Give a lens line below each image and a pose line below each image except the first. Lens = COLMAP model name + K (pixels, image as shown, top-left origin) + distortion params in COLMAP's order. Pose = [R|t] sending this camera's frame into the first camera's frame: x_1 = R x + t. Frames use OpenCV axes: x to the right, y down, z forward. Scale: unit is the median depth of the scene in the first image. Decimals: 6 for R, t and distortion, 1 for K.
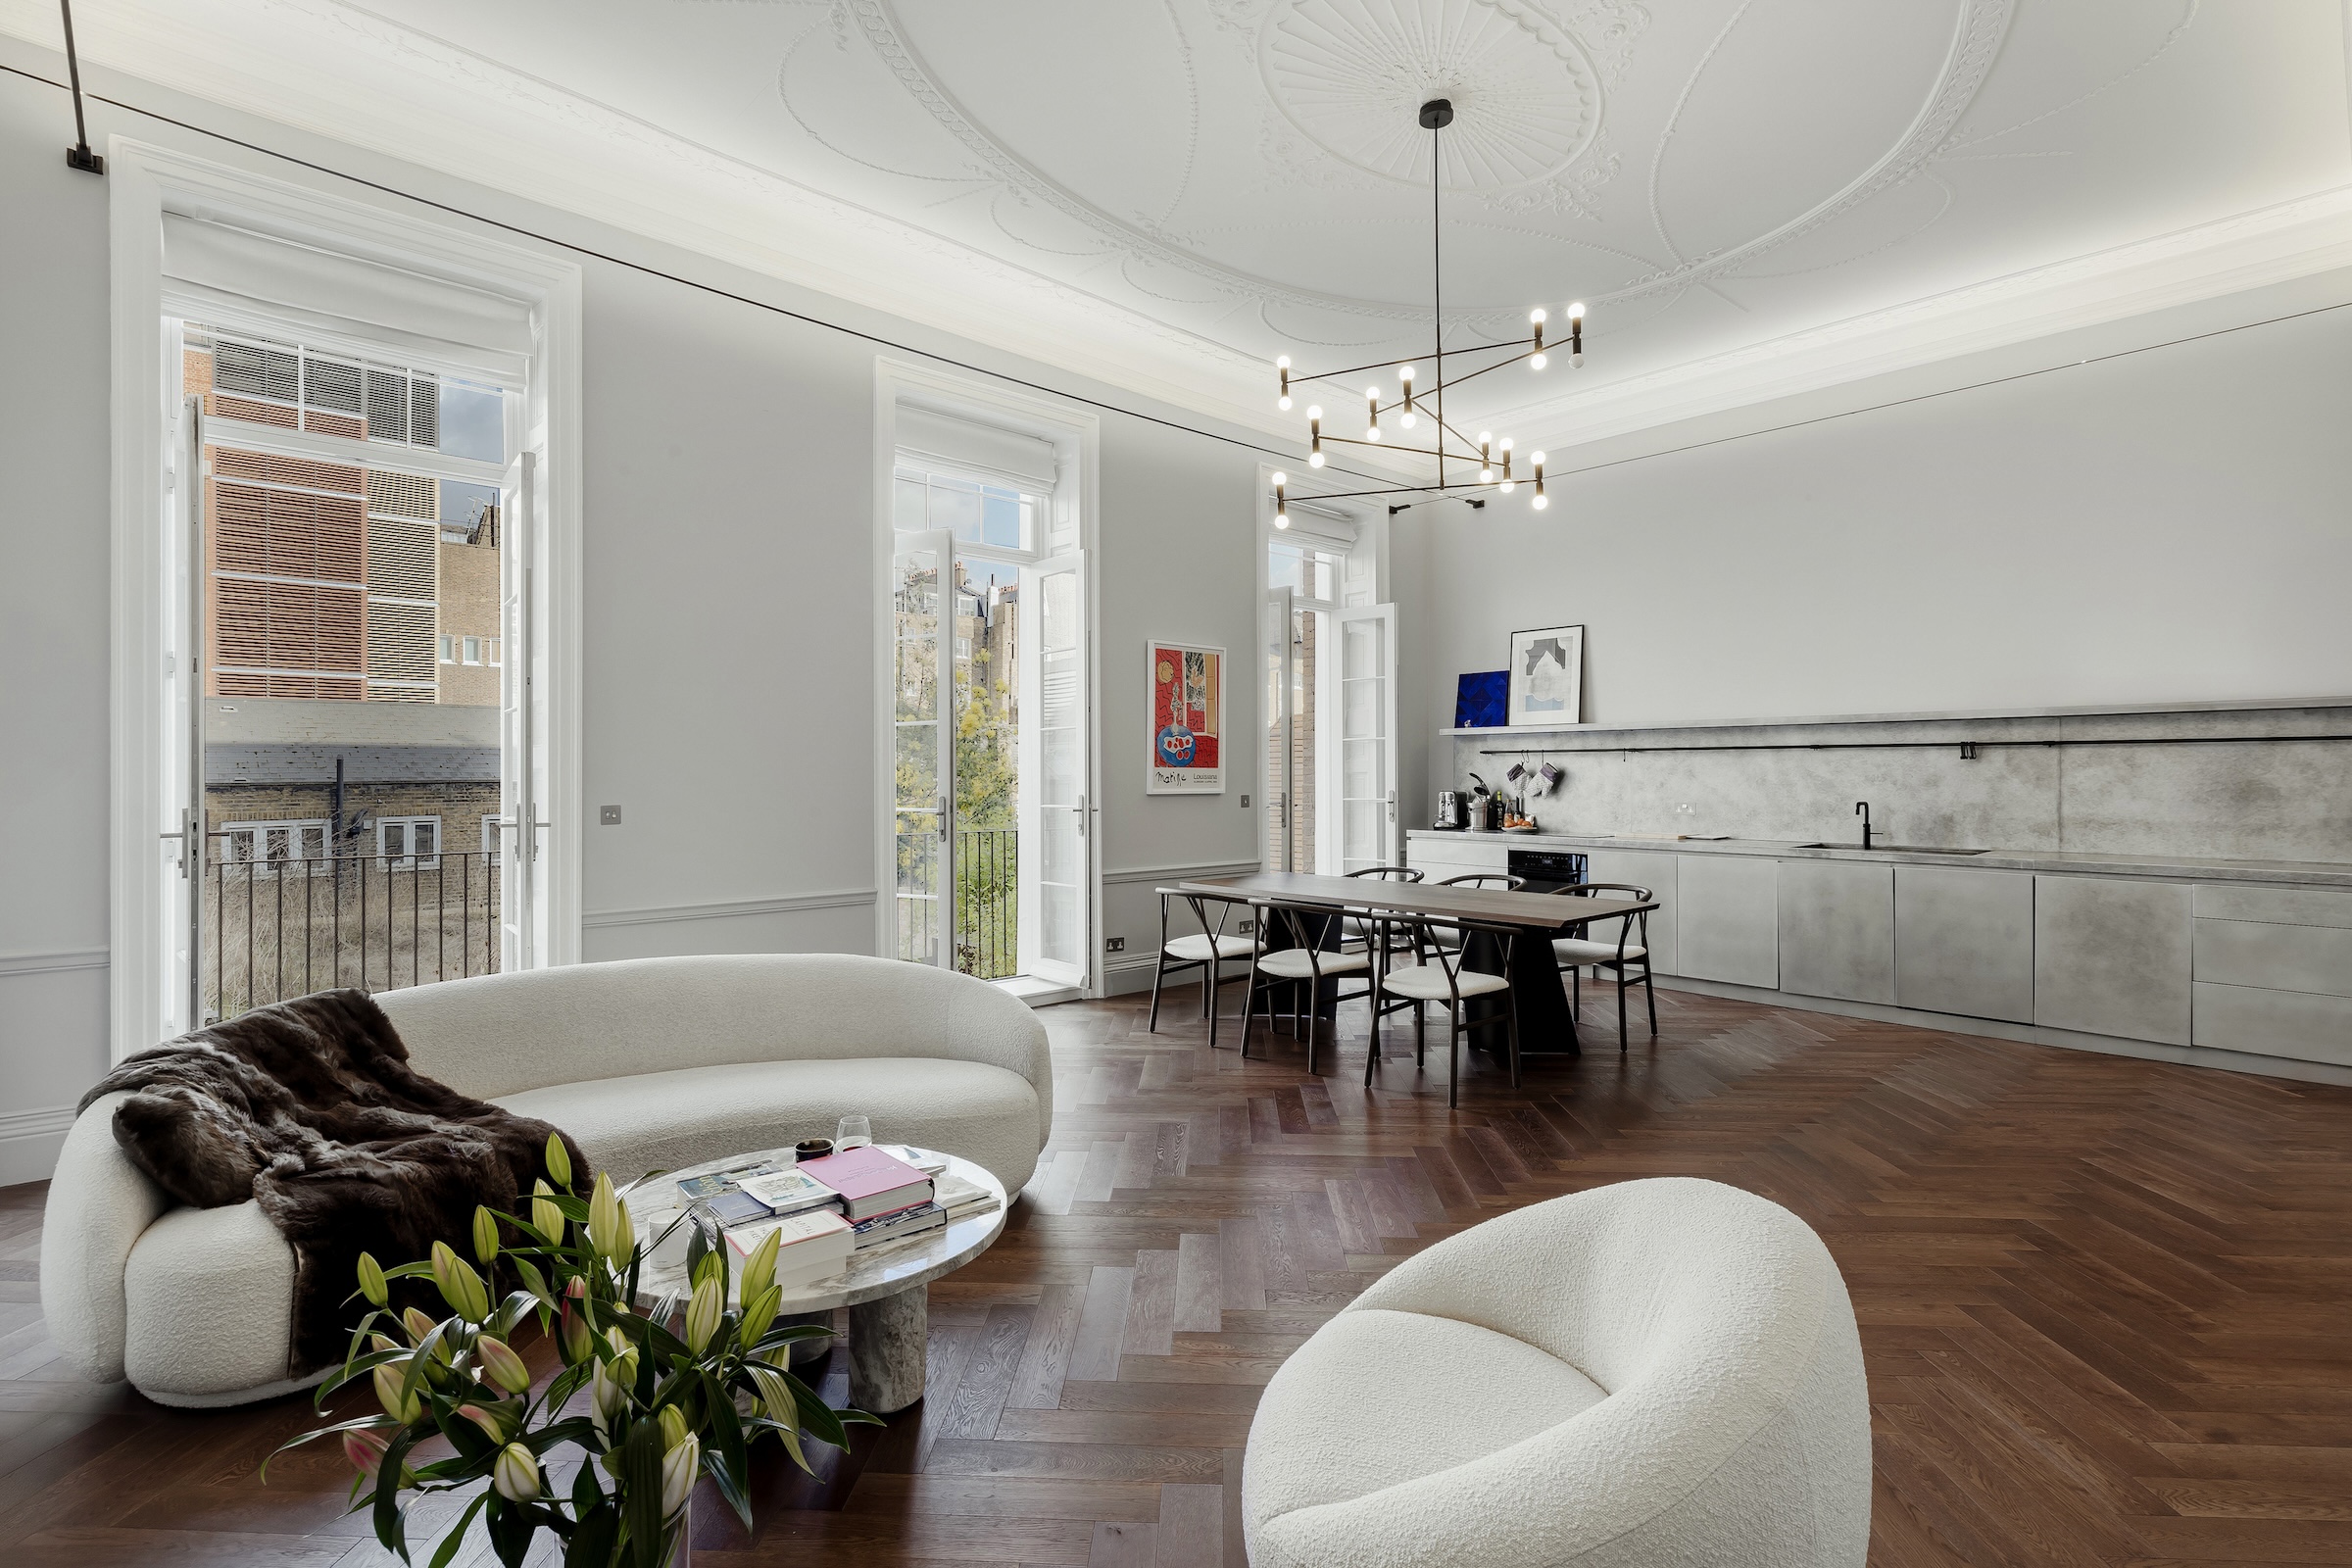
lens RADIAL K [[1093.7, 0, 1205.1], [0, 1093.7, 760.5], [0, 0, 1]] dist [0.002270, 0.000040]
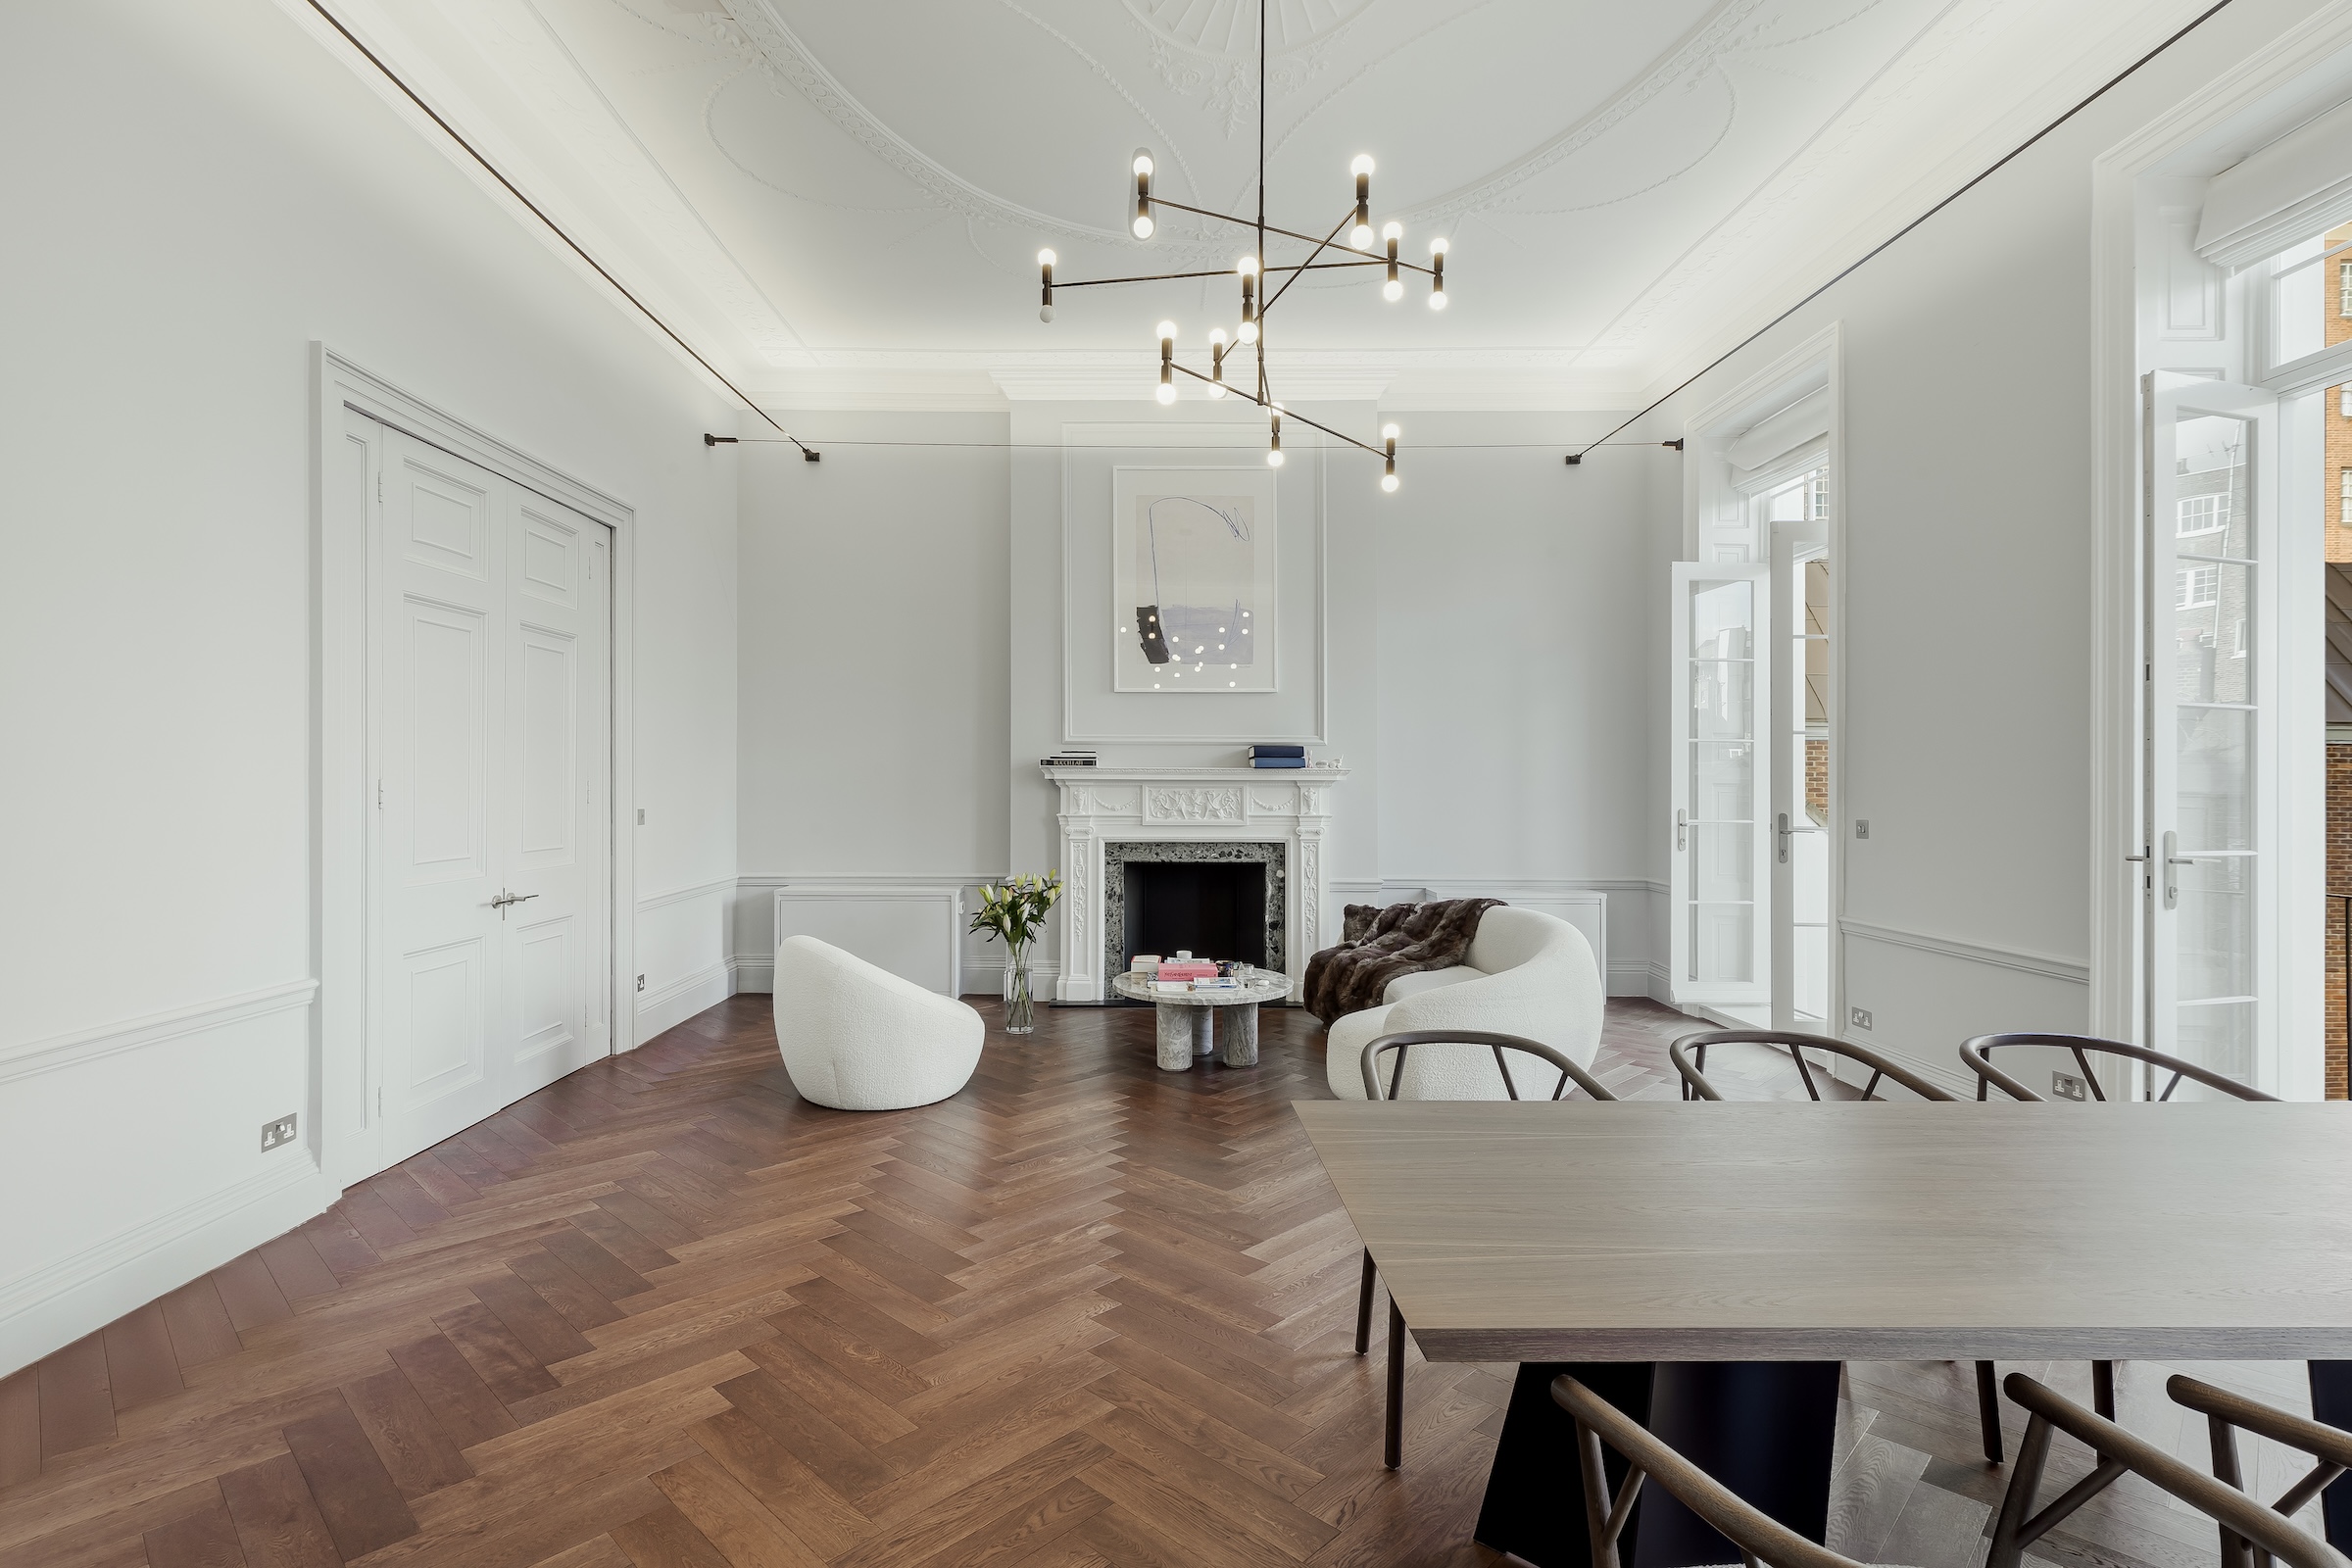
lens RADIAL K [[1167.4, 0, 1165.7], [0, 1167.4, 778.0], [0, 0, 1]] dist [0.003351, 0.000073]
pose [[-0.679385, -0.005657, -0.733760, 0.403818], [0.004825, 0.999914, -0.012176, 0.006629], [0.733766, -0.011812, -0.679300, 0.717368]]
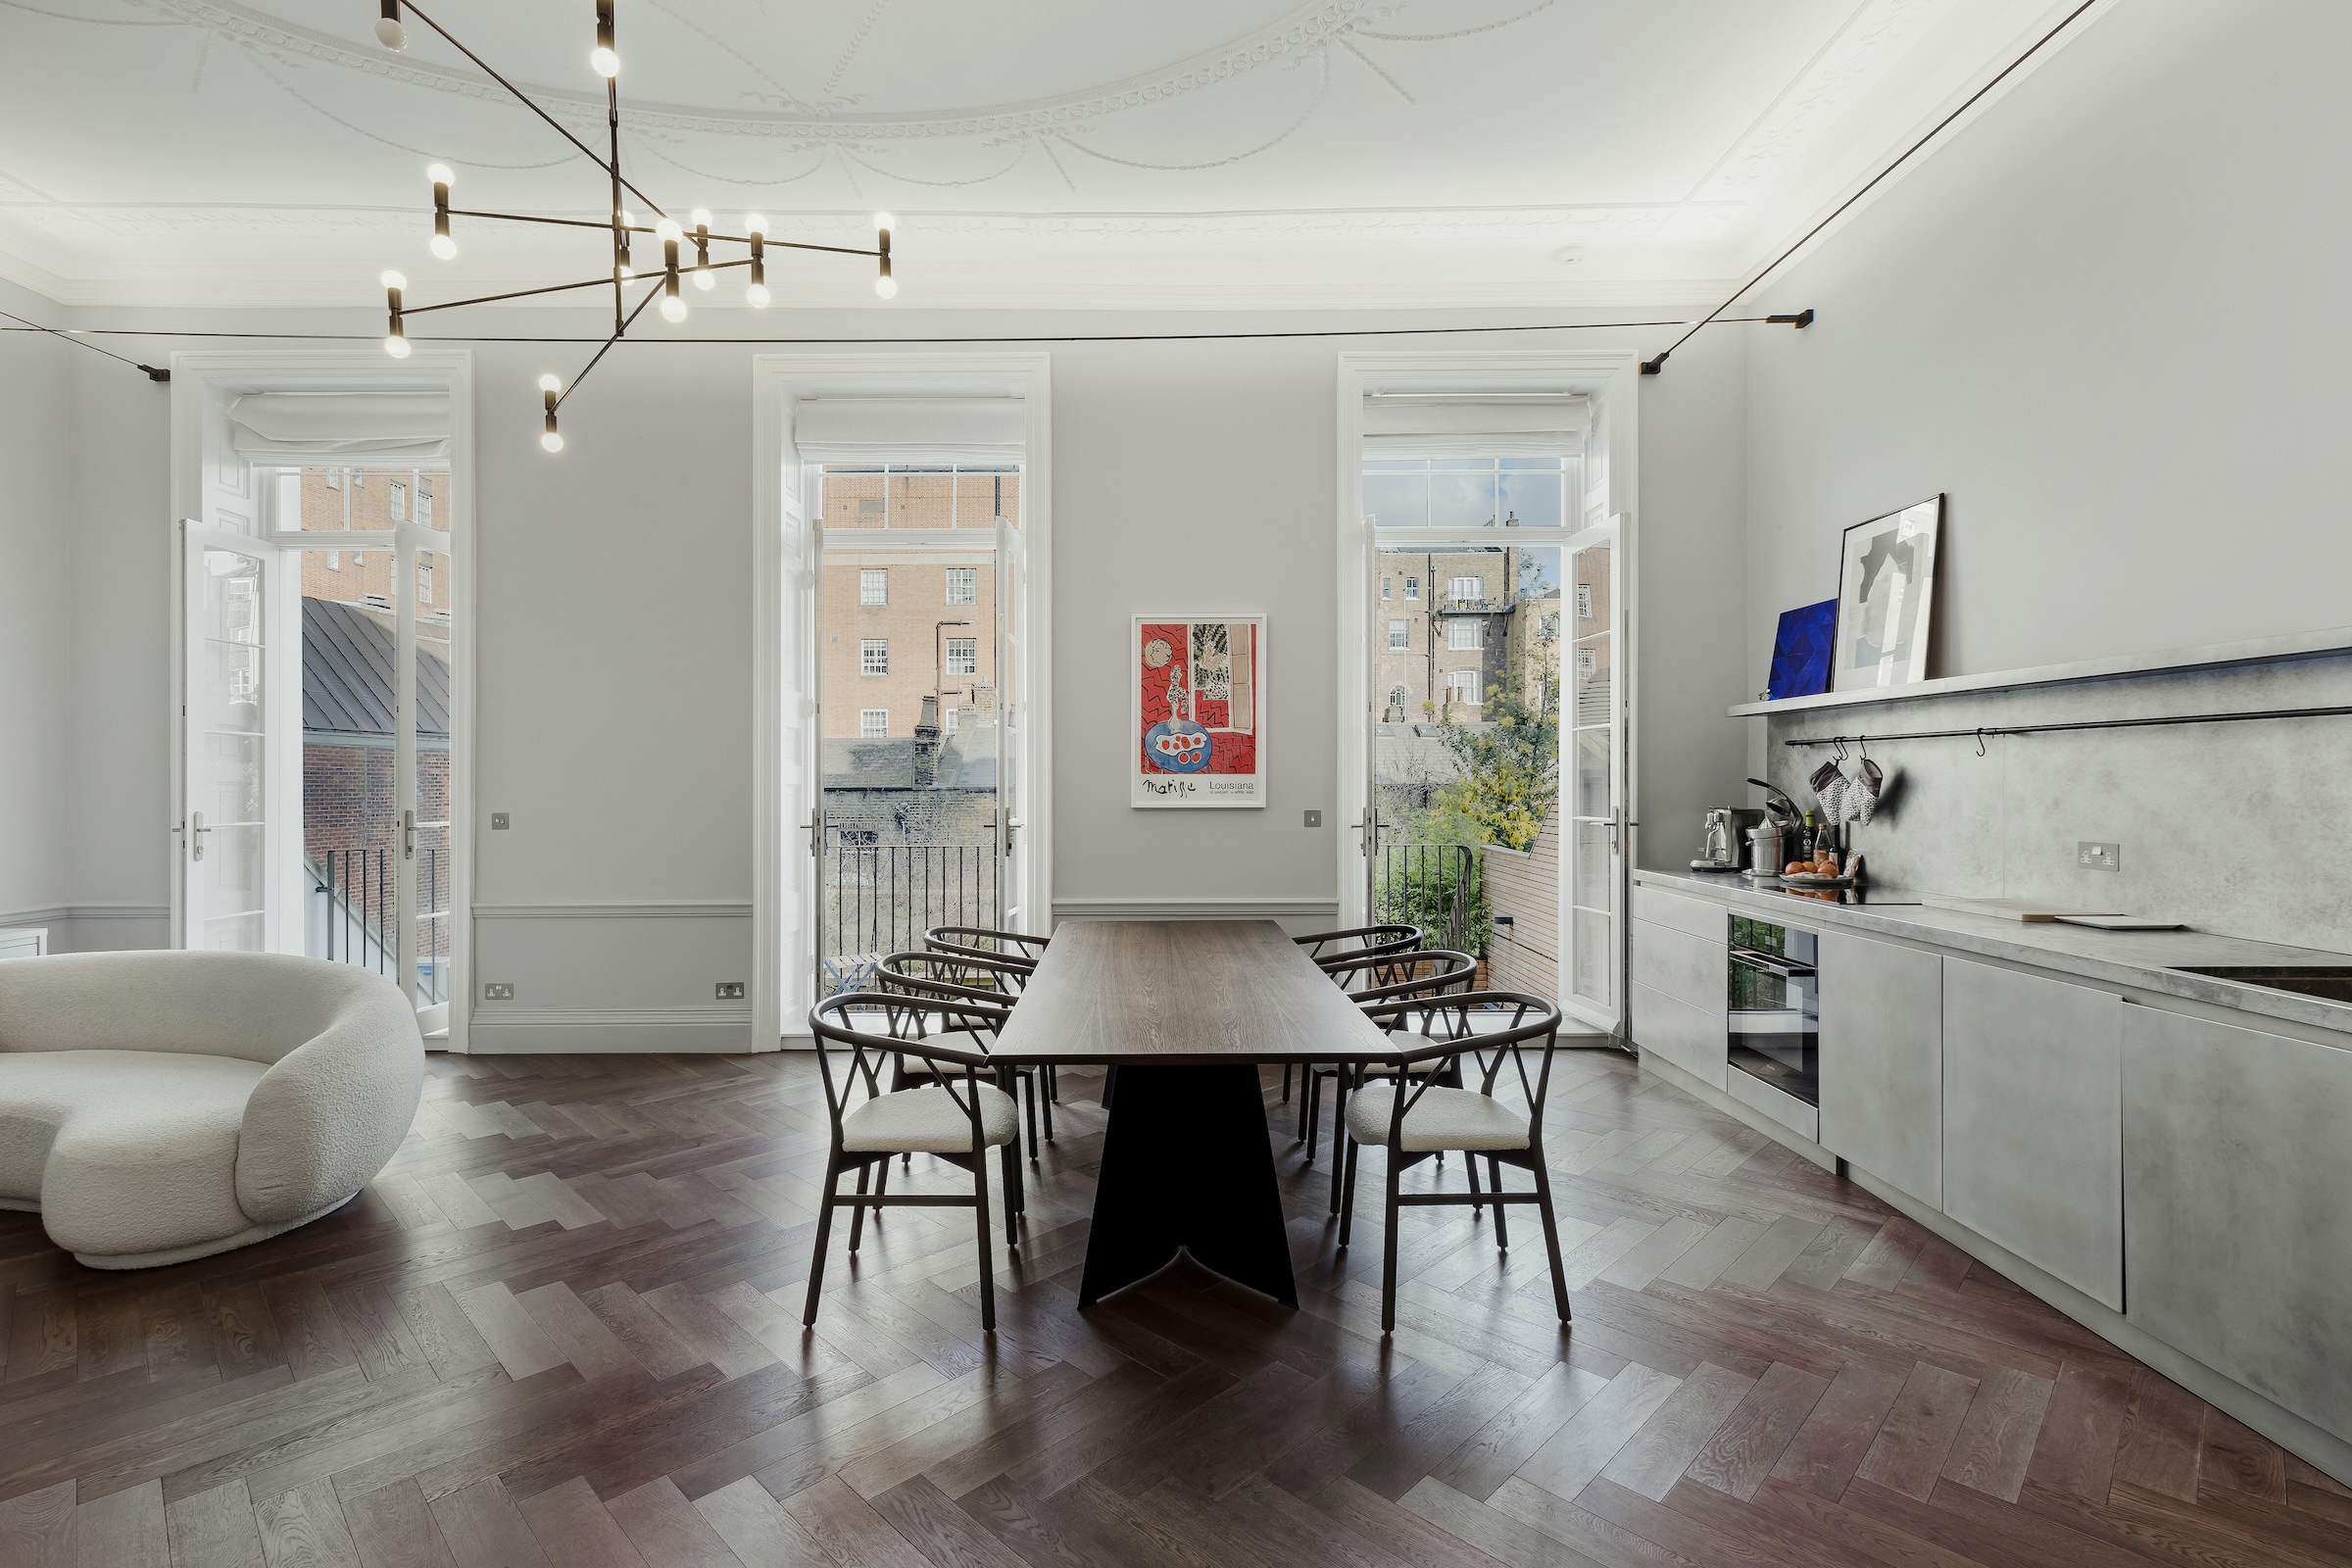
lens RADIAL K [[1074.6, 0, 1172.7], [0, 1074.6, 773.5], [0, 0, 1]] dist [0.002908, 0.000232]
pose [[0.733042, -0.007167, -0.680145, 0.419966], [0.012907, 0.999911, 0.003374, 0.002785], [0.680061, -0.011252, 0.733069, 0.369364]]
